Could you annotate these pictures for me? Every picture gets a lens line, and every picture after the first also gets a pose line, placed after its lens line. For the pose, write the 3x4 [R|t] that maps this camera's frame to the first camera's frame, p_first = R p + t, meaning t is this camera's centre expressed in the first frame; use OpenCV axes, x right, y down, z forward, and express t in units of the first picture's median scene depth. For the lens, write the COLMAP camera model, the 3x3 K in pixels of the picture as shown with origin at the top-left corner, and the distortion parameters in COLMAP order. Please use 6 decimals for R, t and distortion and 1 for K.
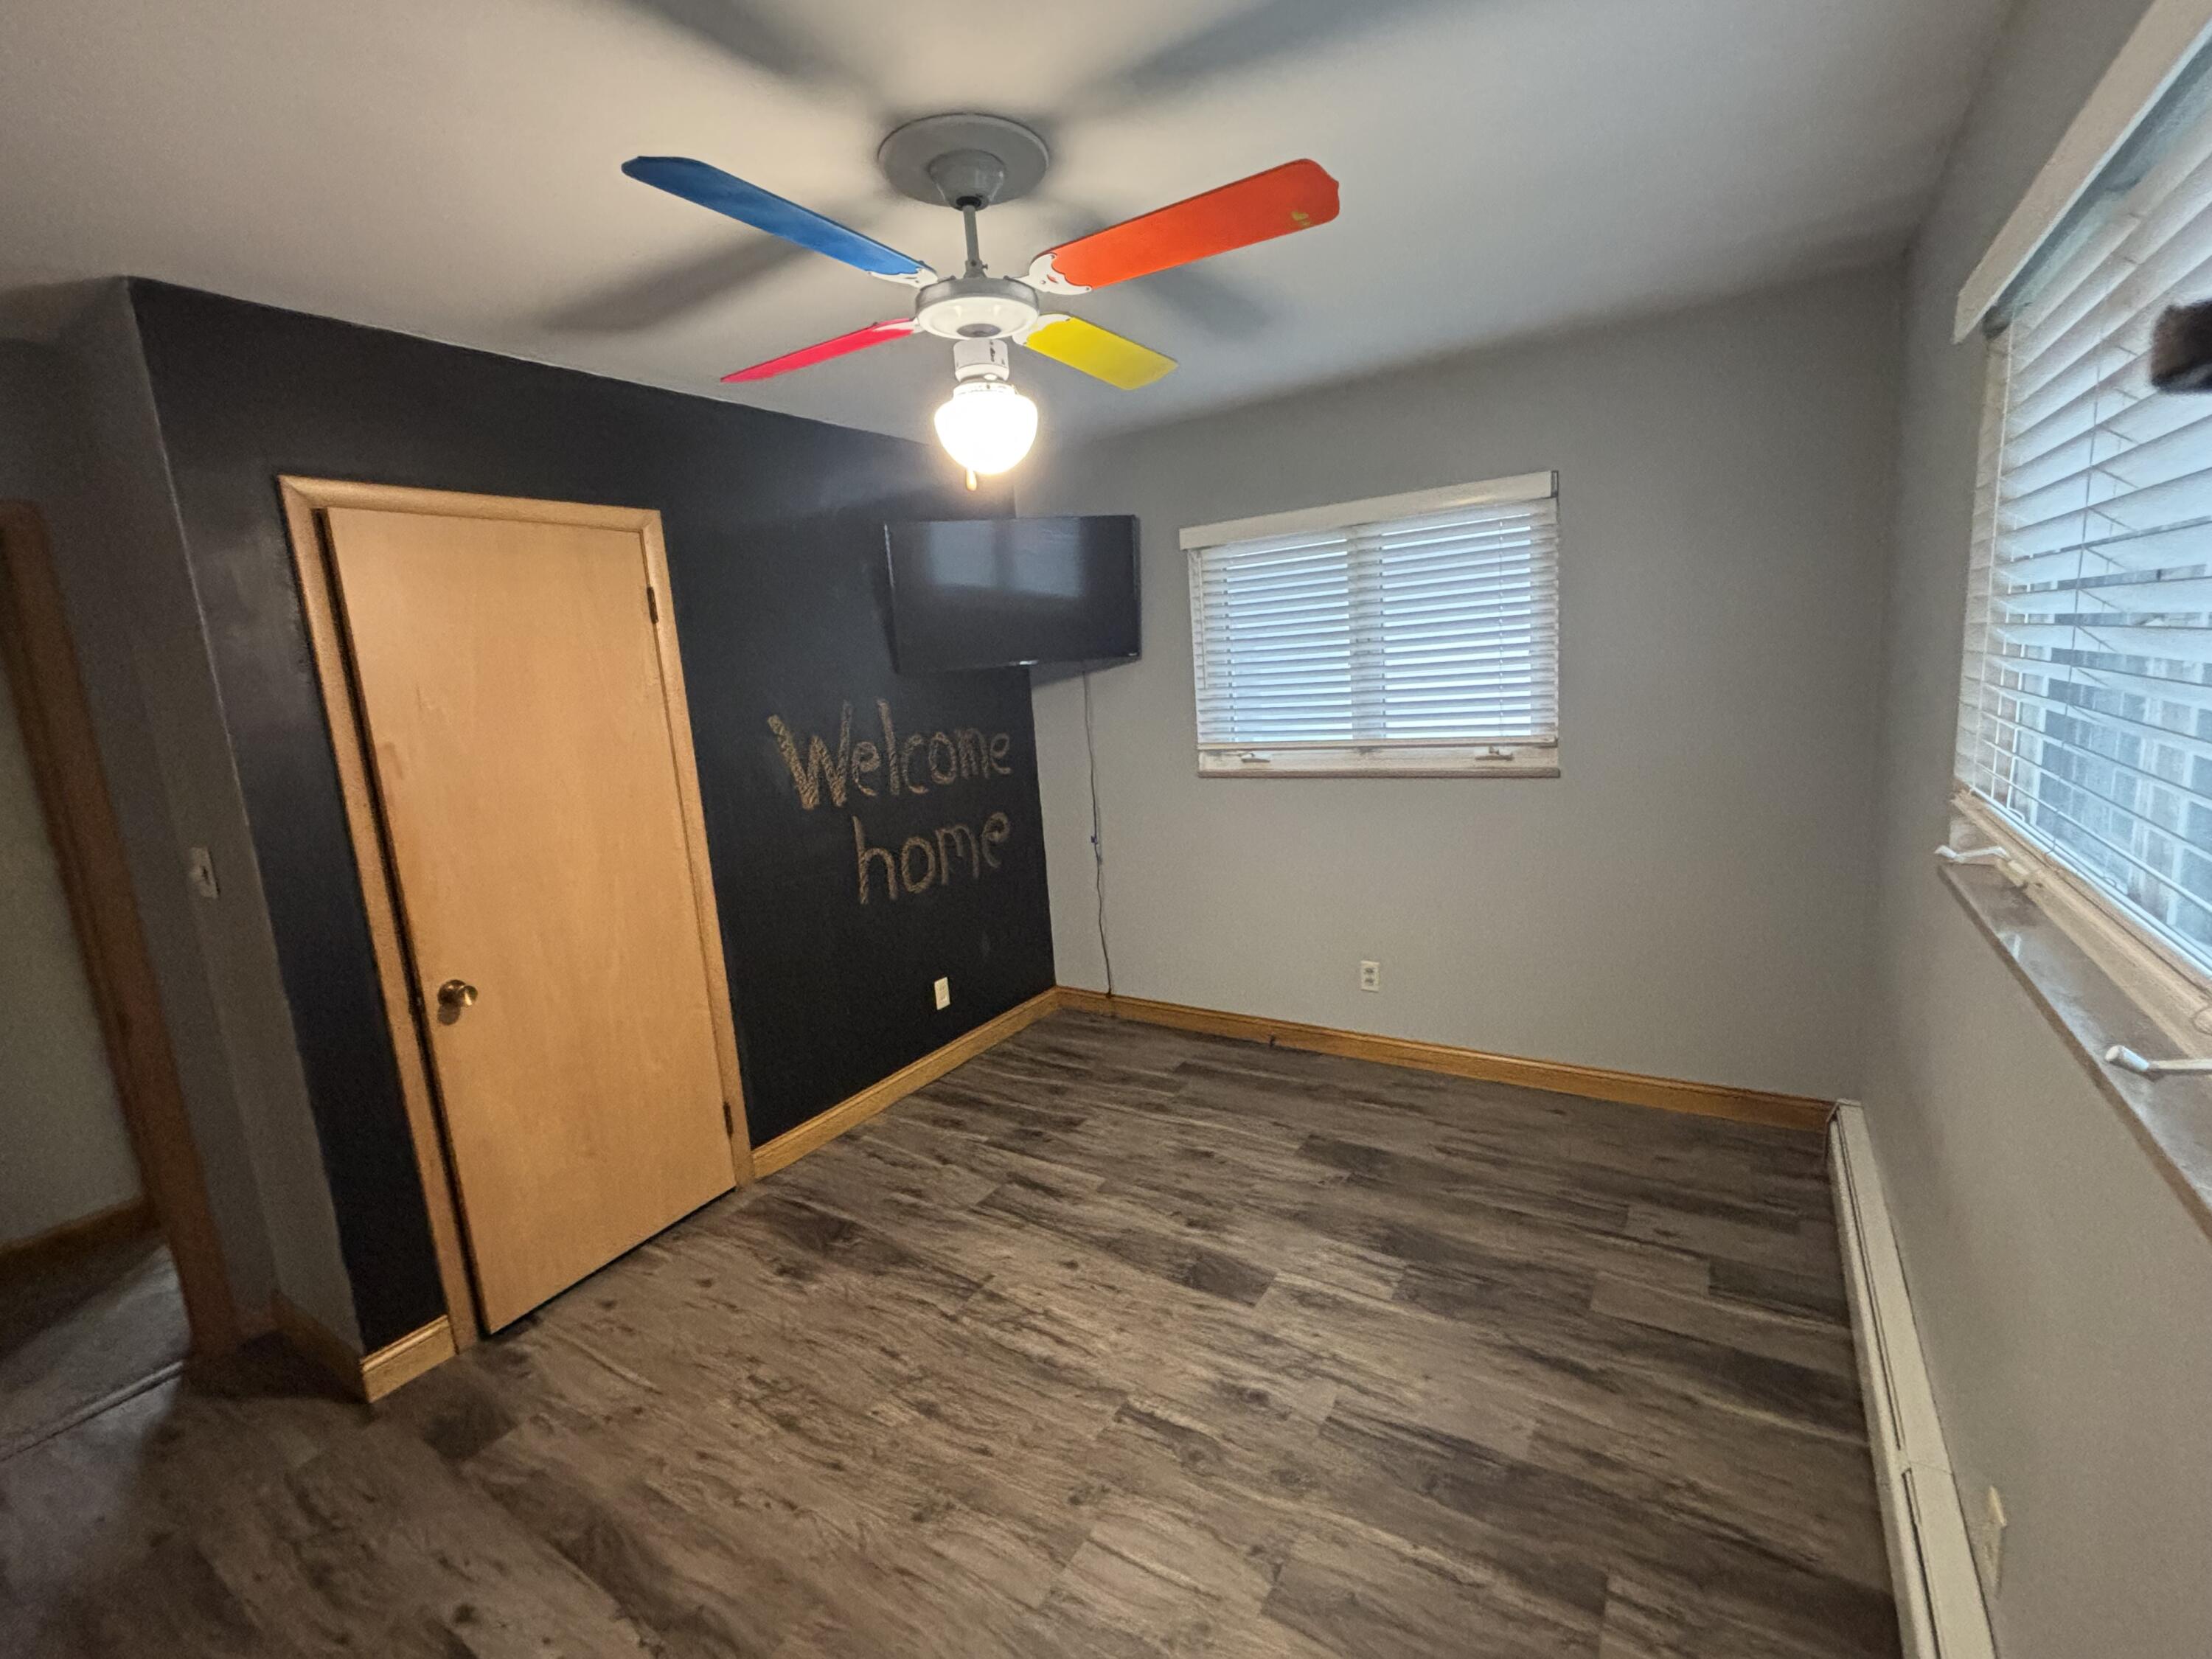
lens RADIAL K [[979.9, 0, 1100.4], [0, 979.9, 828.0], [0, 0, 1]] dist [0.035827, 0.000990]
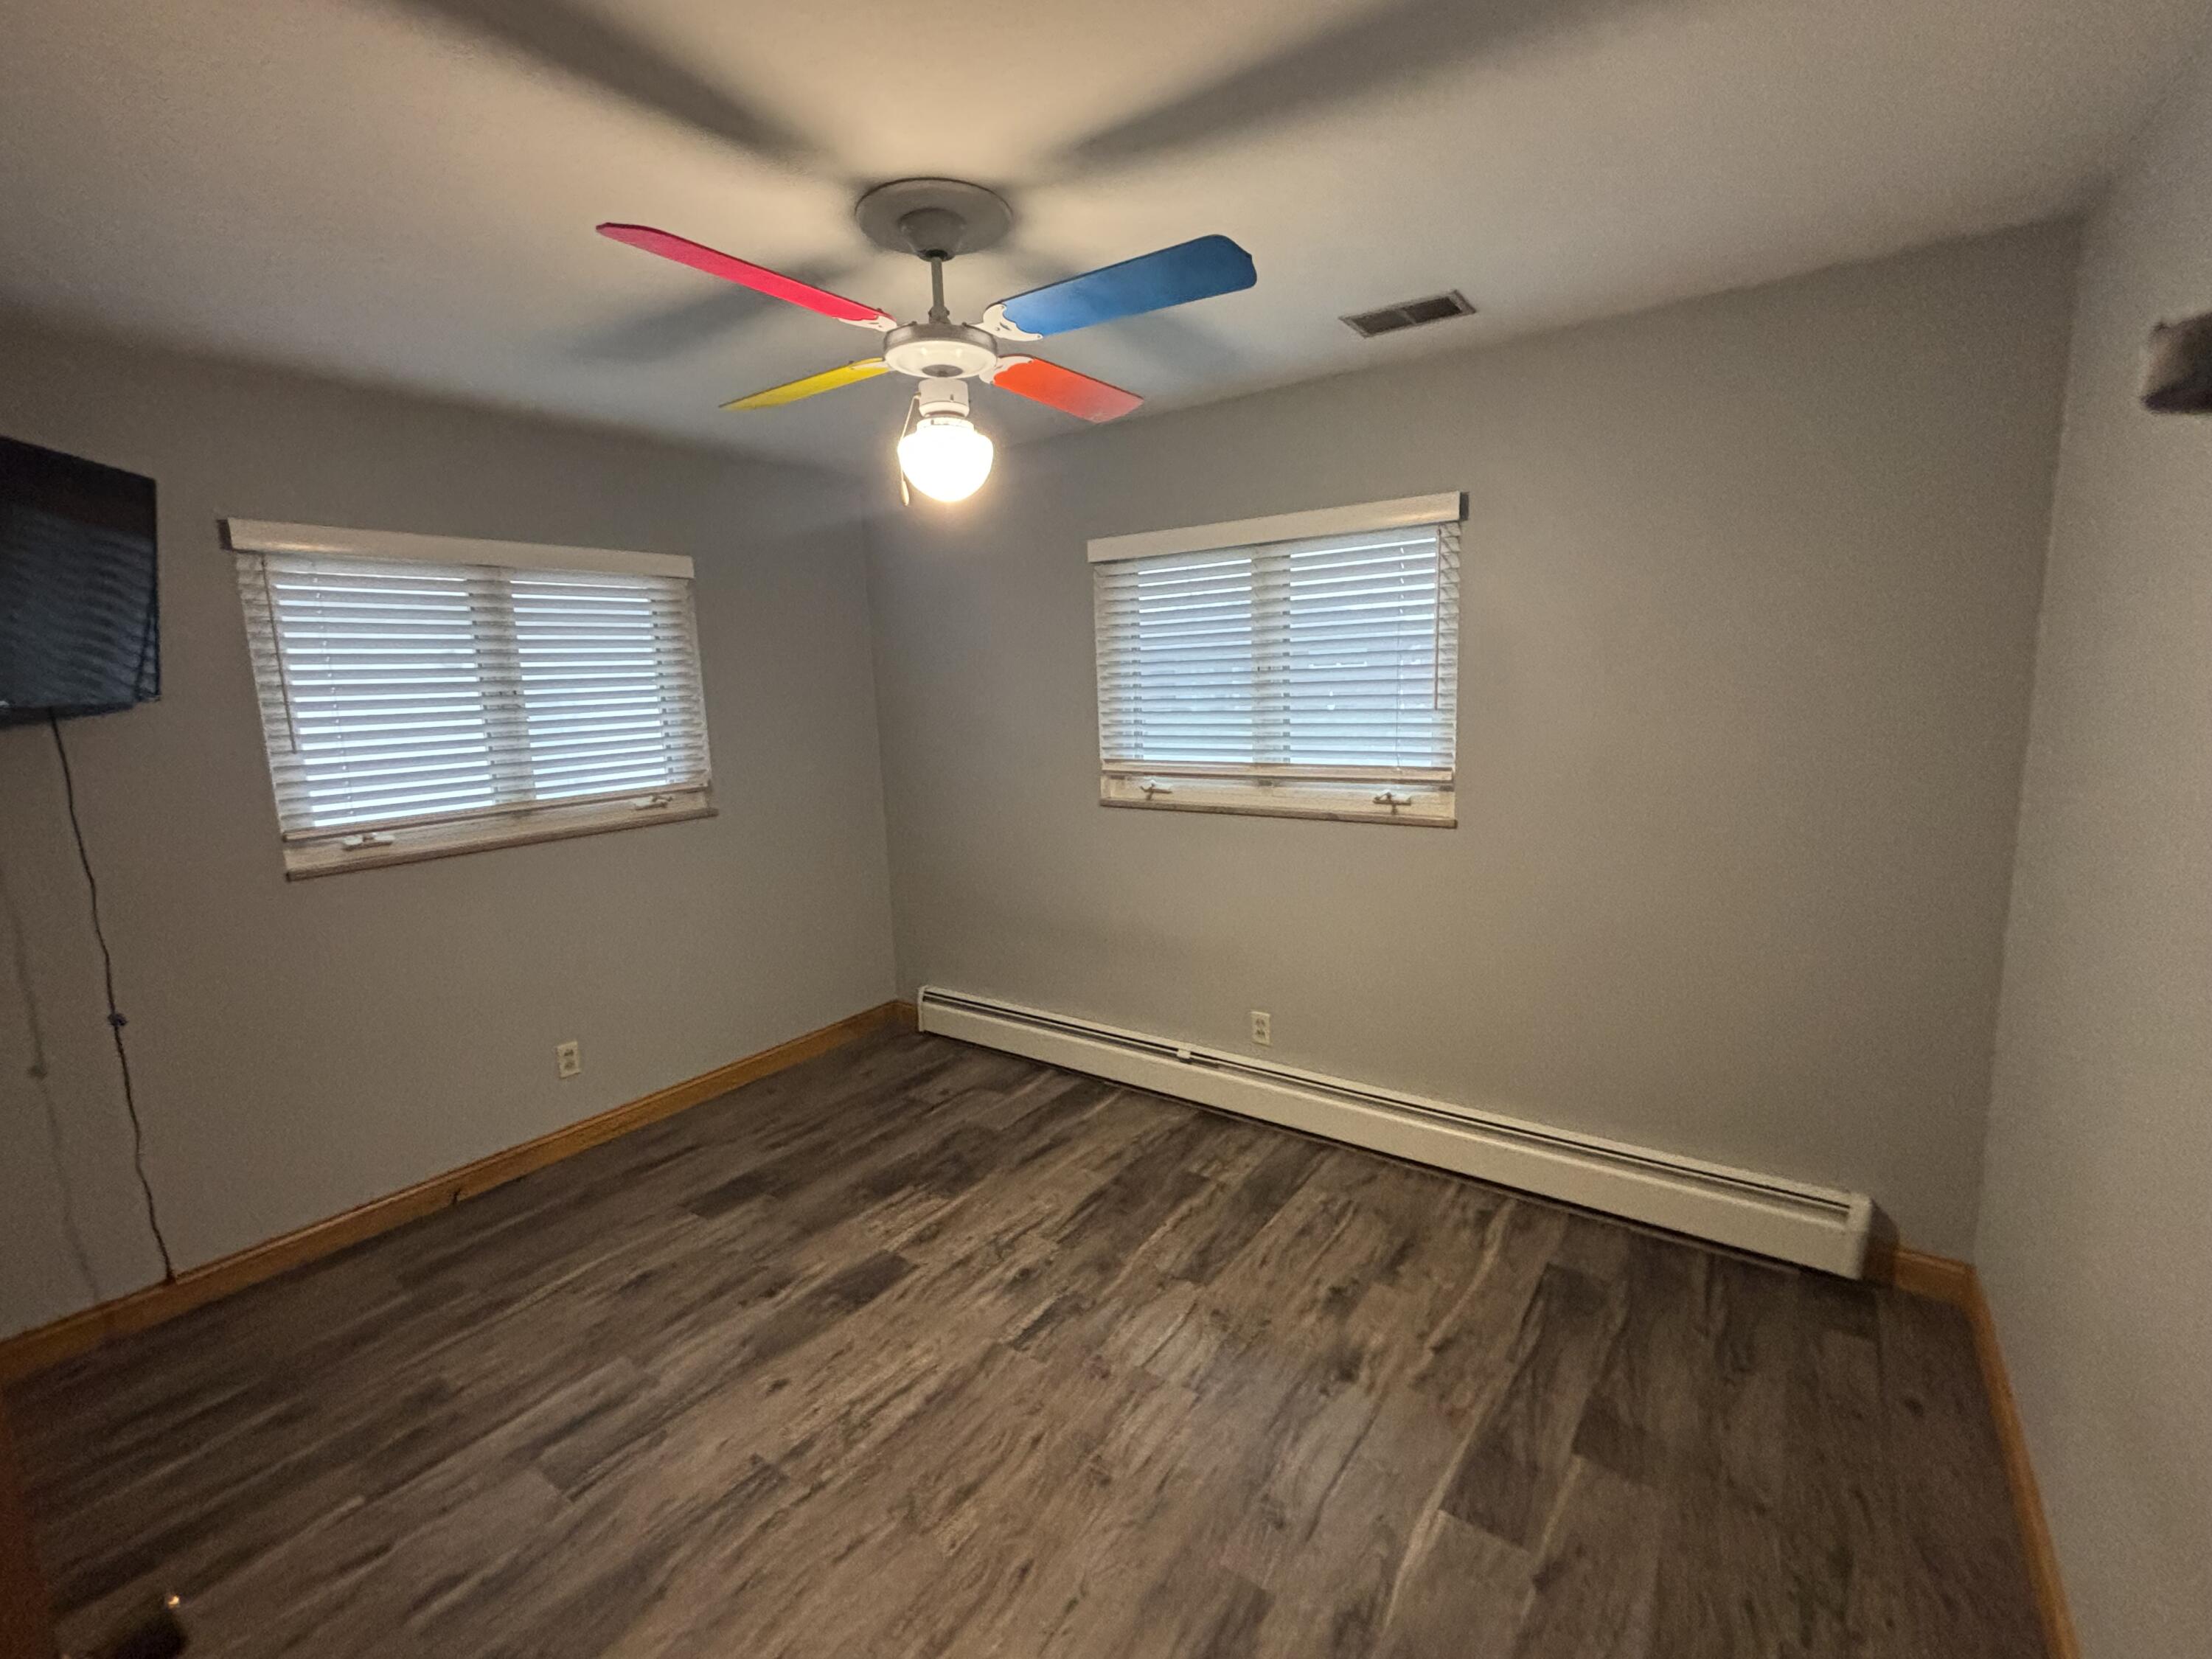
lens RADIAL K [[979.9, 0, 1100.4], [0, 979.9, 828.0], [0, 0, 1]] dist [0.035827, 0.000990]
pose [[0.069357, -0.083723, 0.994073, -0.822460], [0.205938, 0.976210, 0.067850, -0.027071], [-0.976104, 0.200012, 0.084948, 0.561528]]
